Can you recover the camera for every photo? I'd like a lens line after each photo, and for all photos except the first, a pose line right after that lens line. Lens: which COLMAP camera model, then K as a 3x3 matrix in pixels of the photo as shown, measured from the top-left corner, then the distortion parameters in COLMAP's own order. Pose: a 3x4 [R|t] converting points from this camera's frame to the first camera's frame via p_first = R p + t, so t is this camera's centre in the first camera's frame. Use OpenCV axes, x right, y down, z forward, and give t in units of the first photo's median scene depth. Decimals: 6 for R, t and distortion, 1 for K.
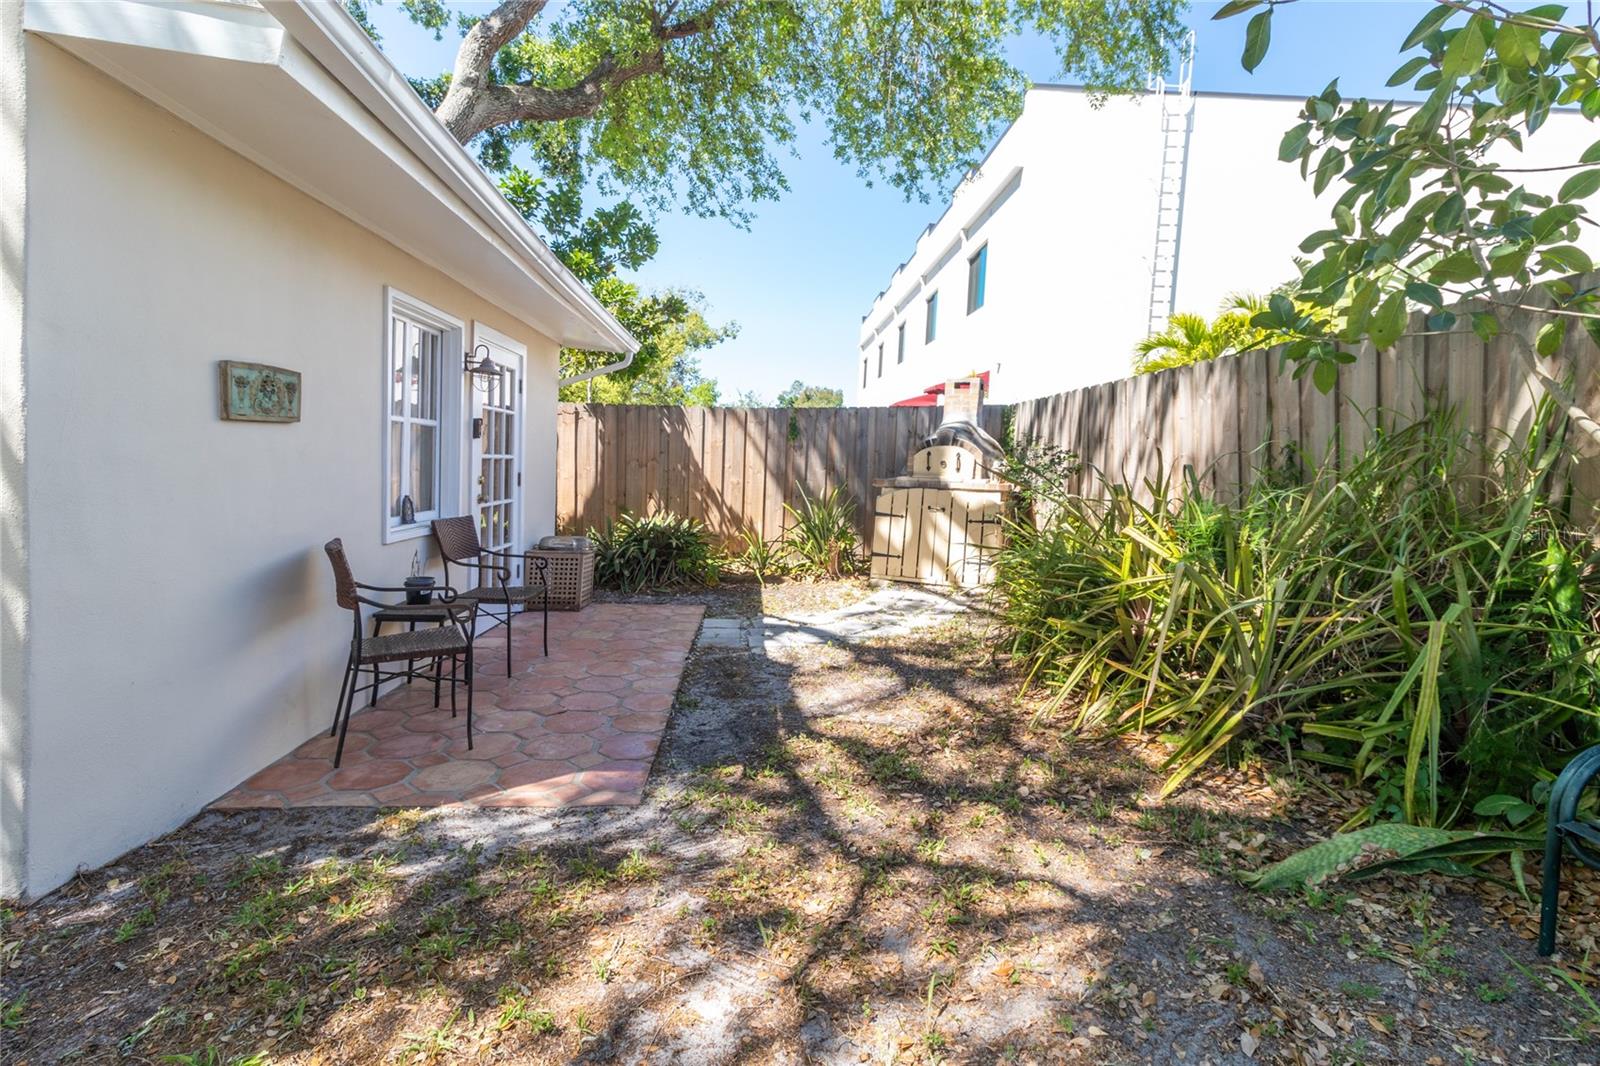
lens RADIAL K [[756.8, 0, 816.1], [0, 756.8, 494.6], [0, 0, 1]] dist [0.000577, 0.000118]
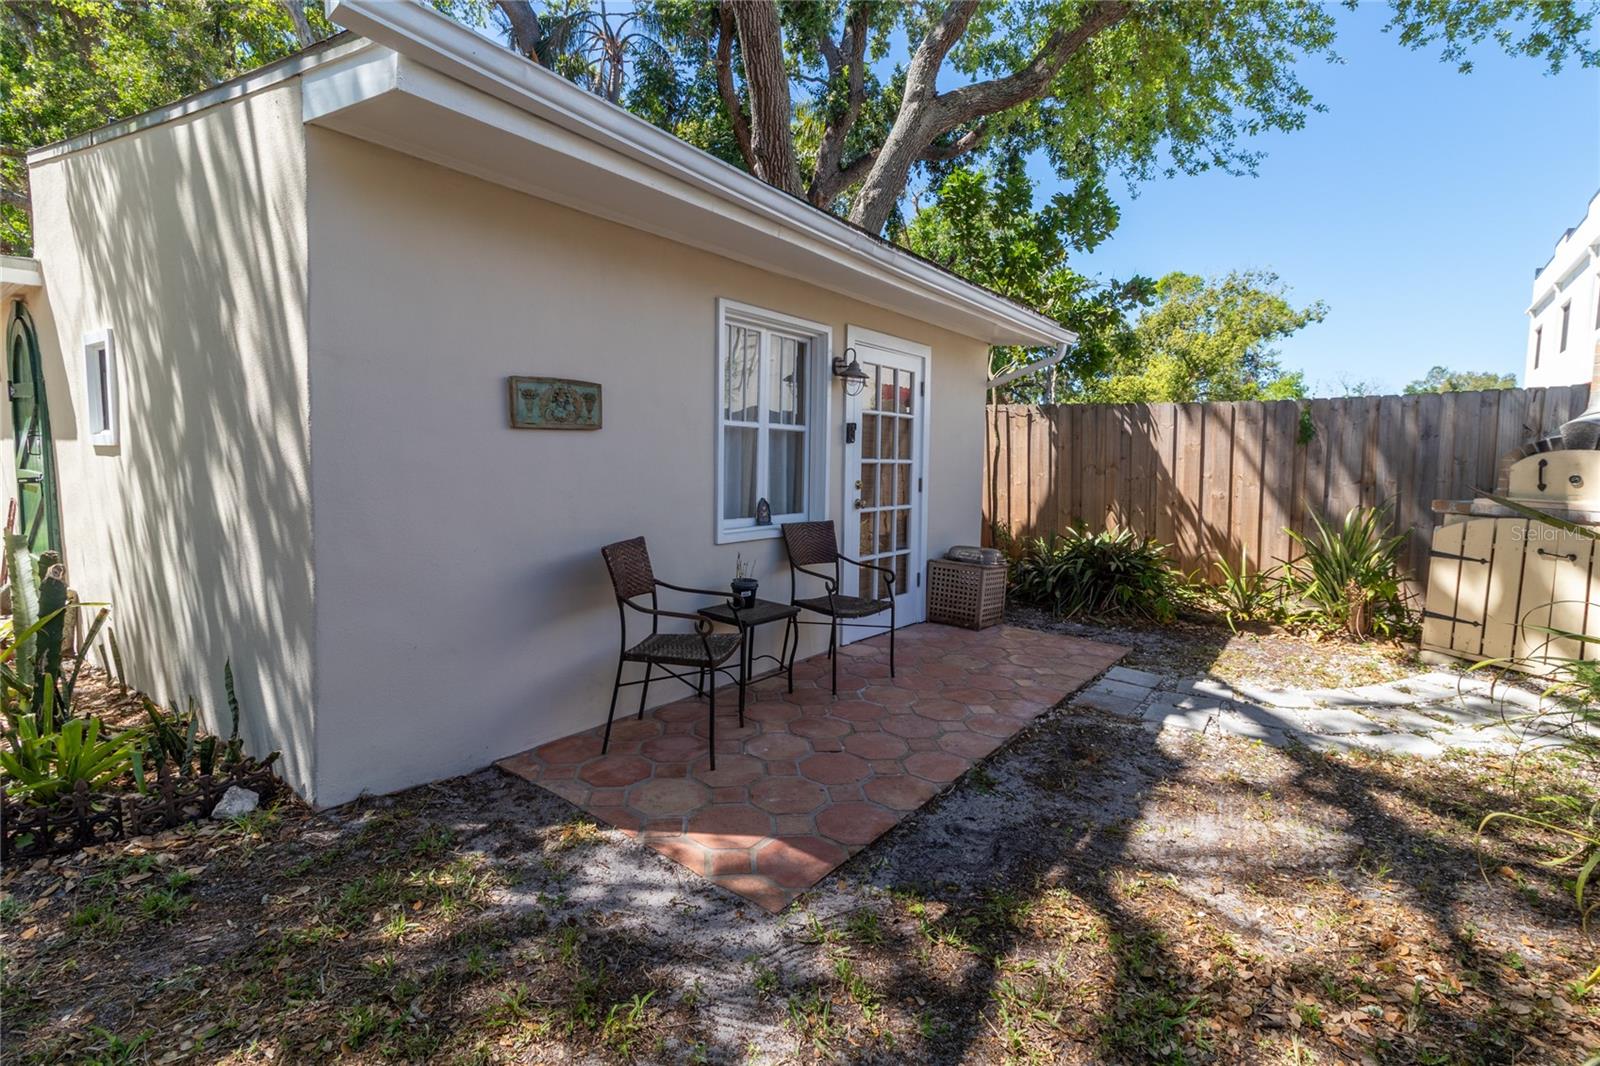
lens RADIAL K [[737.4, 0, 800.6], [0, 737.4, 480.1], [0, 0, 1]] dist [0.001196, -0.000372]
pose [[0.744534, 0.026032, -0.667077, 0.102727], [-0.041927, 0.999090, -0.007806, -0.010510], [0.666267, 0.033780, 0.744948, 0.164012]]
